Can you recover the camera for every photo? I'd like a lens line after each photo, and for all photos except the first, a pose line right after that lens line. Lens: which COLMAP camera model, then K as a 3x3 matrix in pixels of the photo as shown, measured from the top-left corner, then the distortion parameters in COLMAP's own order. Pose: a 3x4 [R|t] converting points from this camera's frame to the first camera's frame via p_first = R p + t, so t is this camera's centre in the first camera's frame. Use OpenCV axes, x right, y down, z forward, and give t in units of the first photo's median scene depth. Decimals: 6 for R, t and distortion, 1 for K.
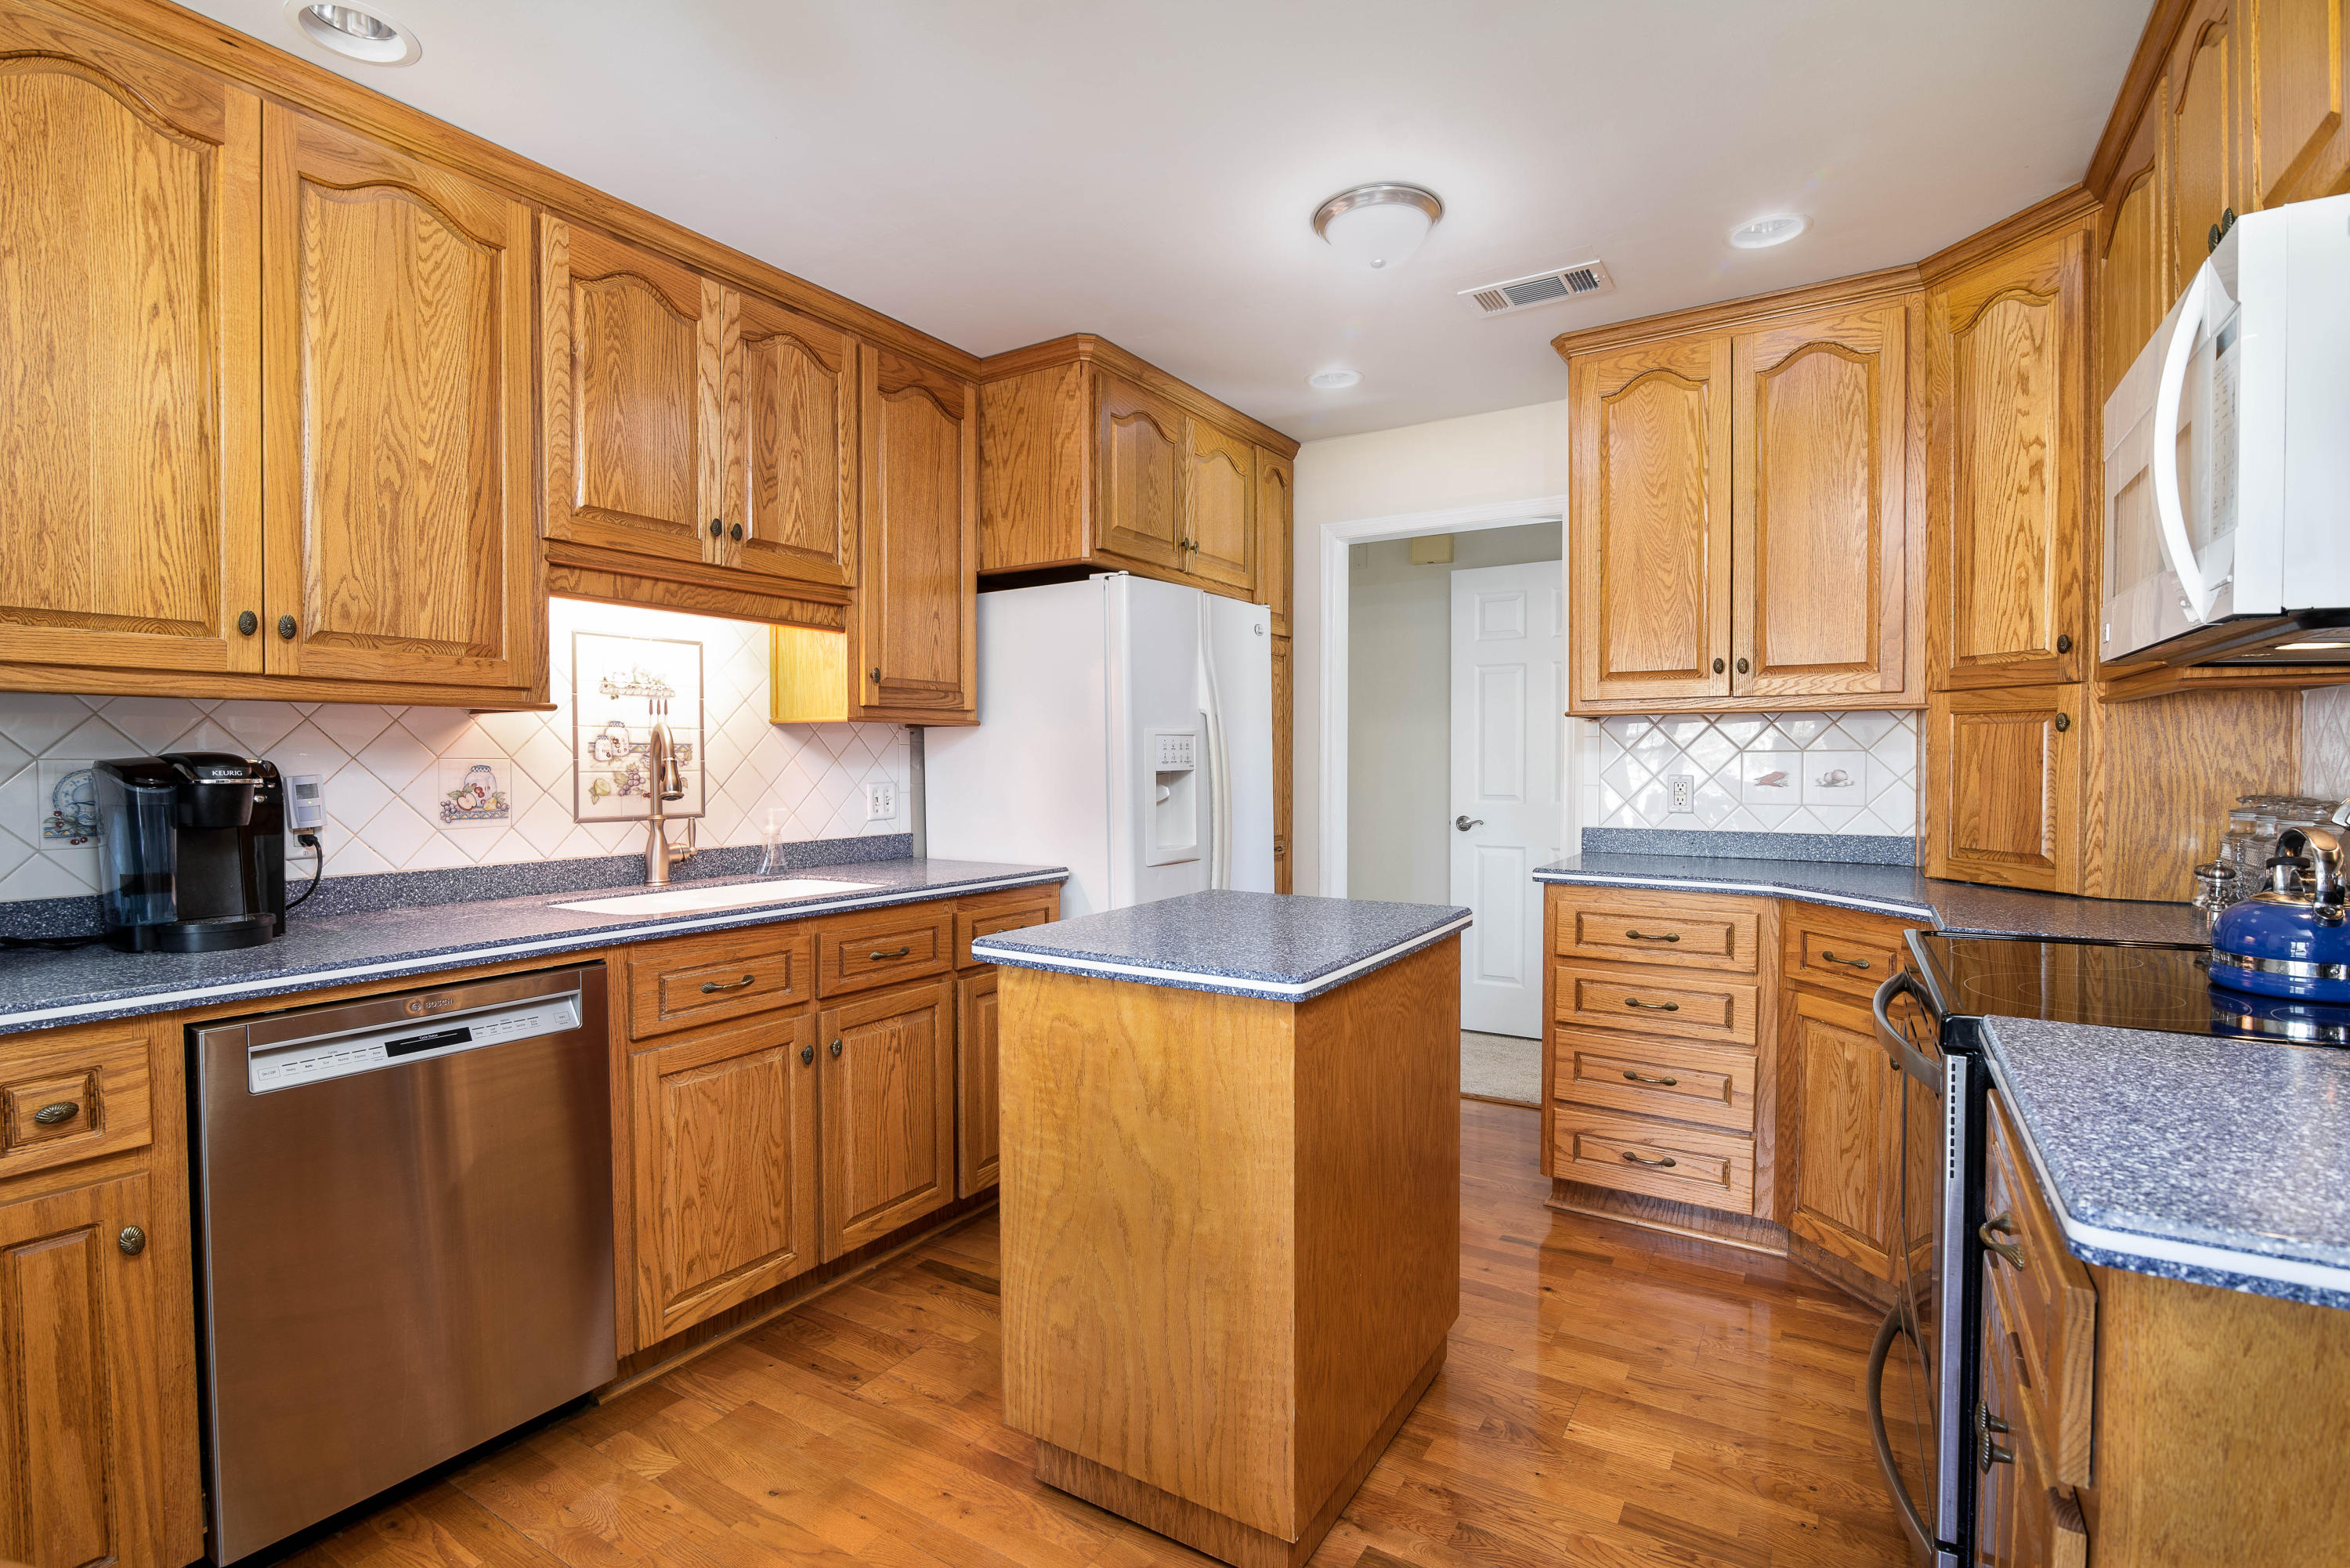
lens RADIAL K [[1106.7, 0, 1174.6], [0, 1106.7, 781.2], [0, 0, 1]] dist [-0.017446, 0.000327]
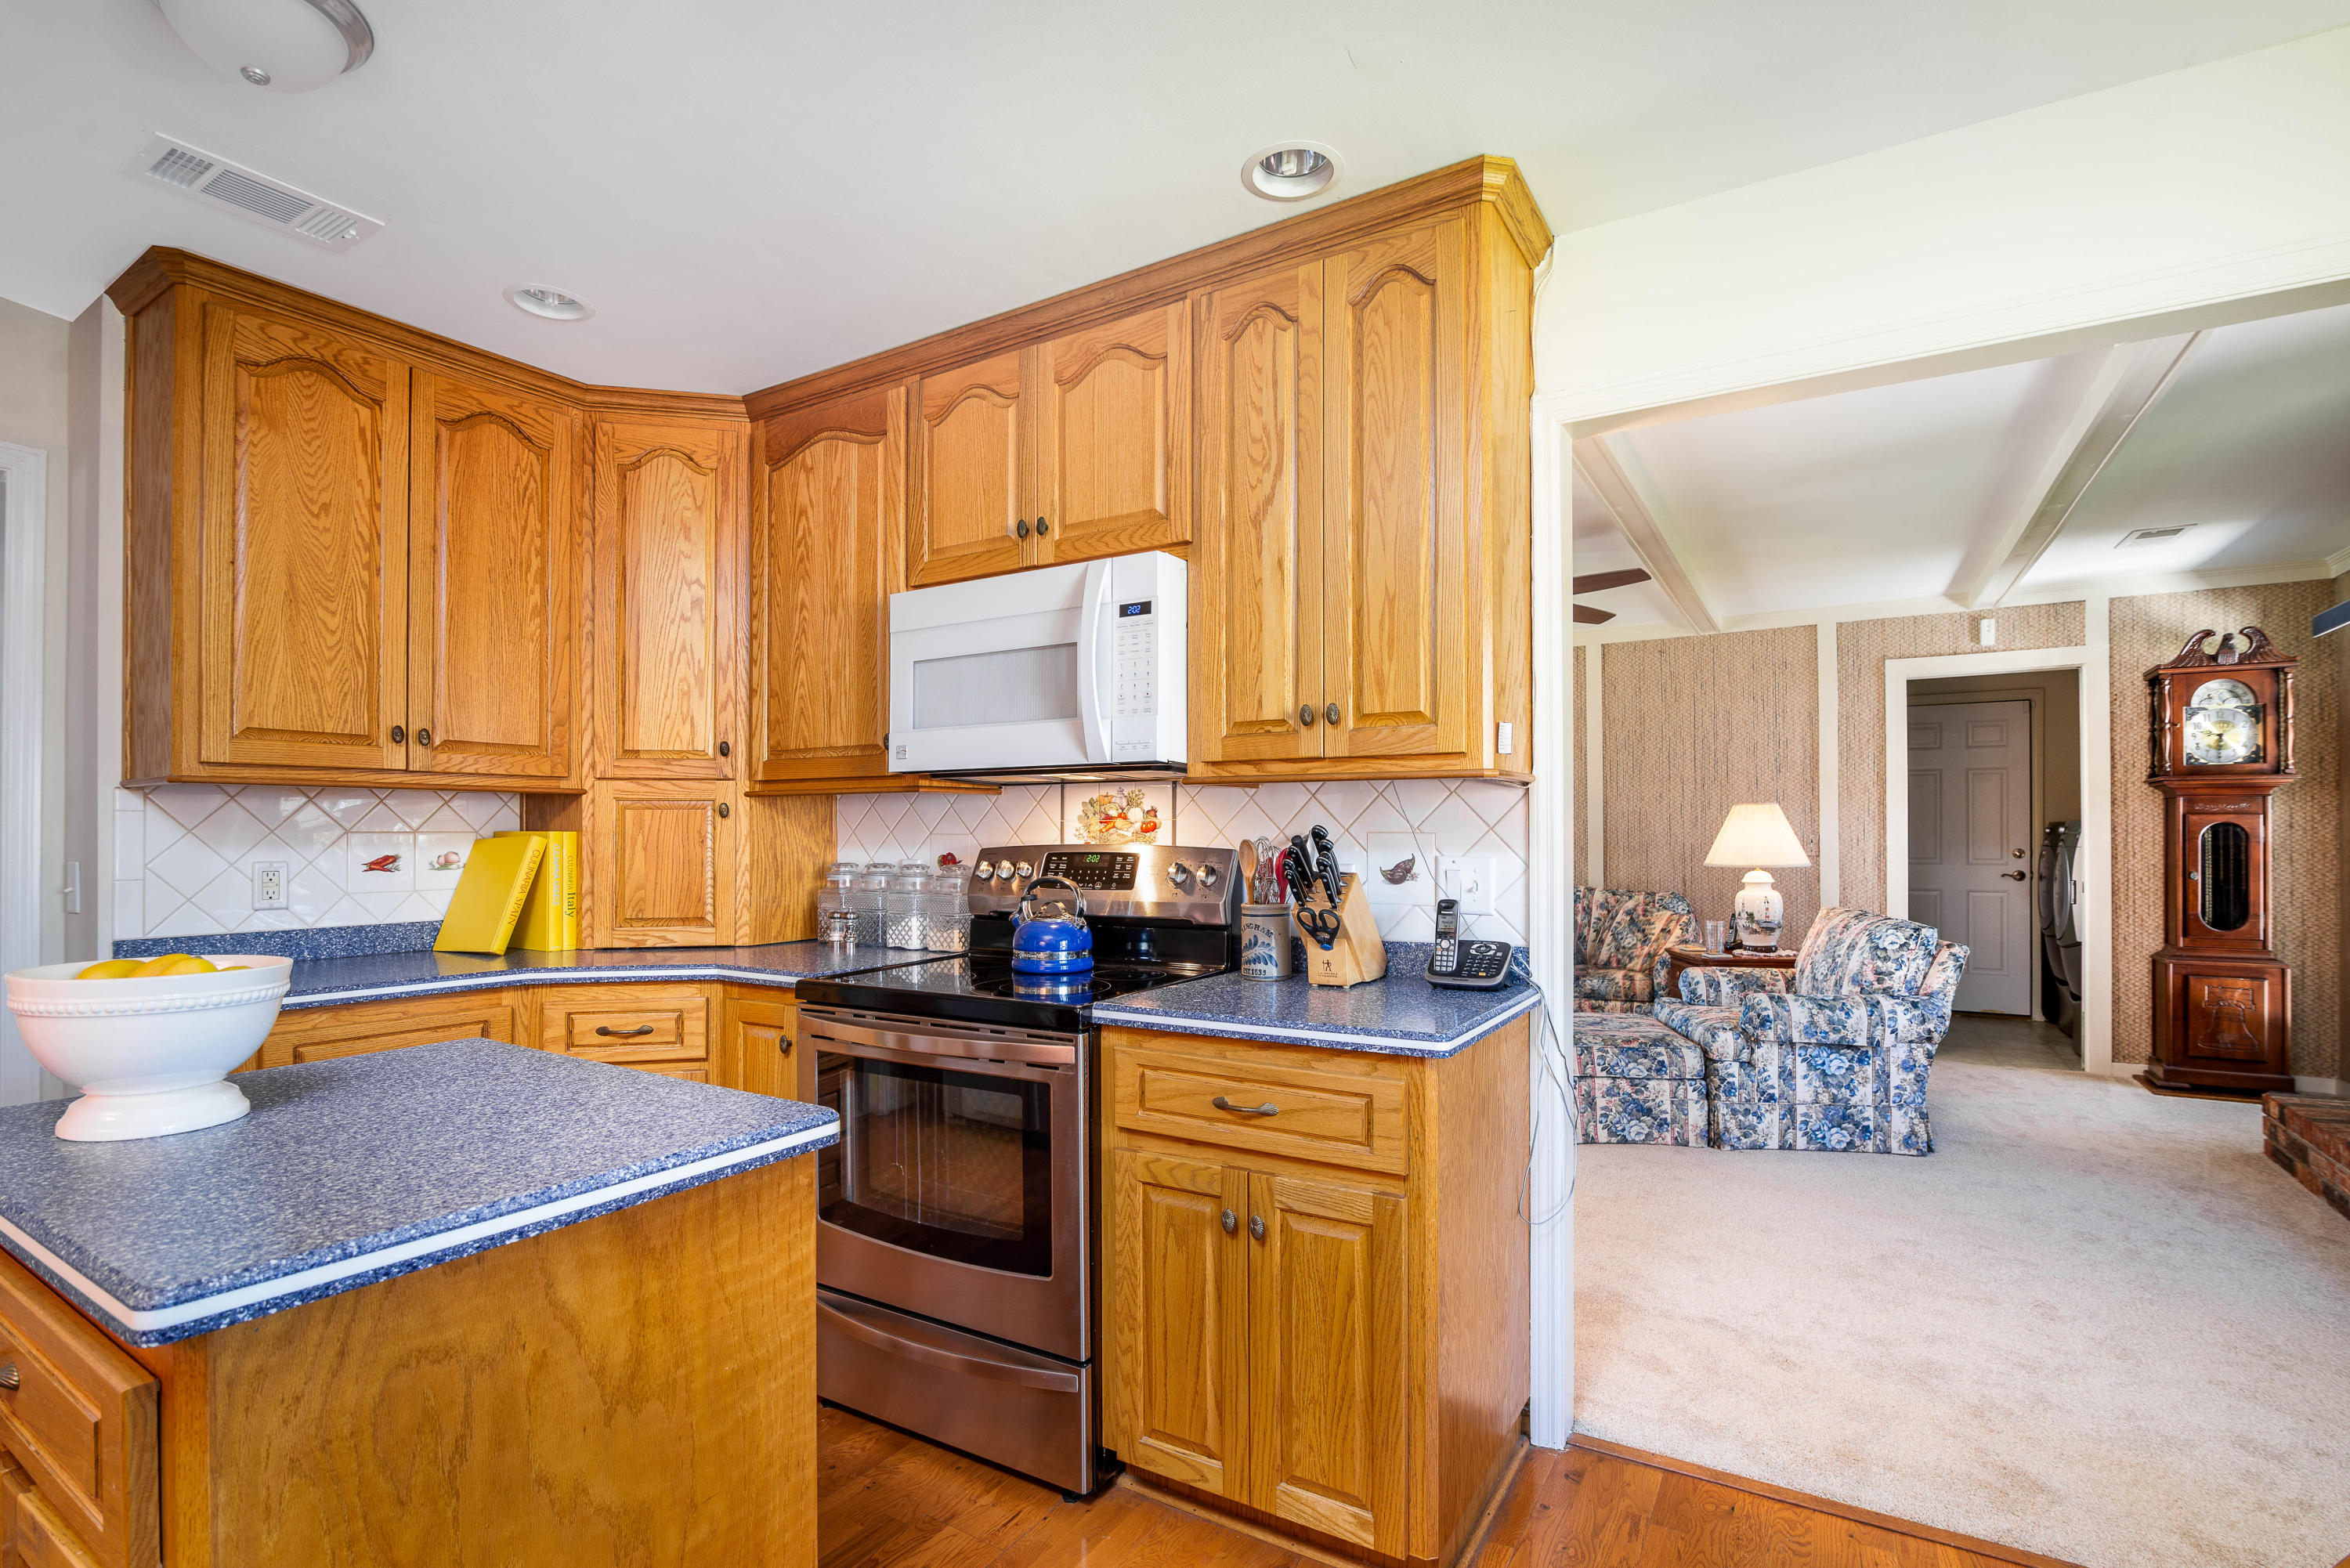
lens RADIAL K [[1084.3, 0, 1173.4], [0, 1084.3, 826.0], [0, 0, 1]] dist [-0.013138, 0.000268]
pose [[0.001422, 0.008432, 0.999963, -0.402687], [0.024499, 0.999664, -0.008464, -0.011225], [-0.999699, 0.024510, 0.001215, 0.438500]]
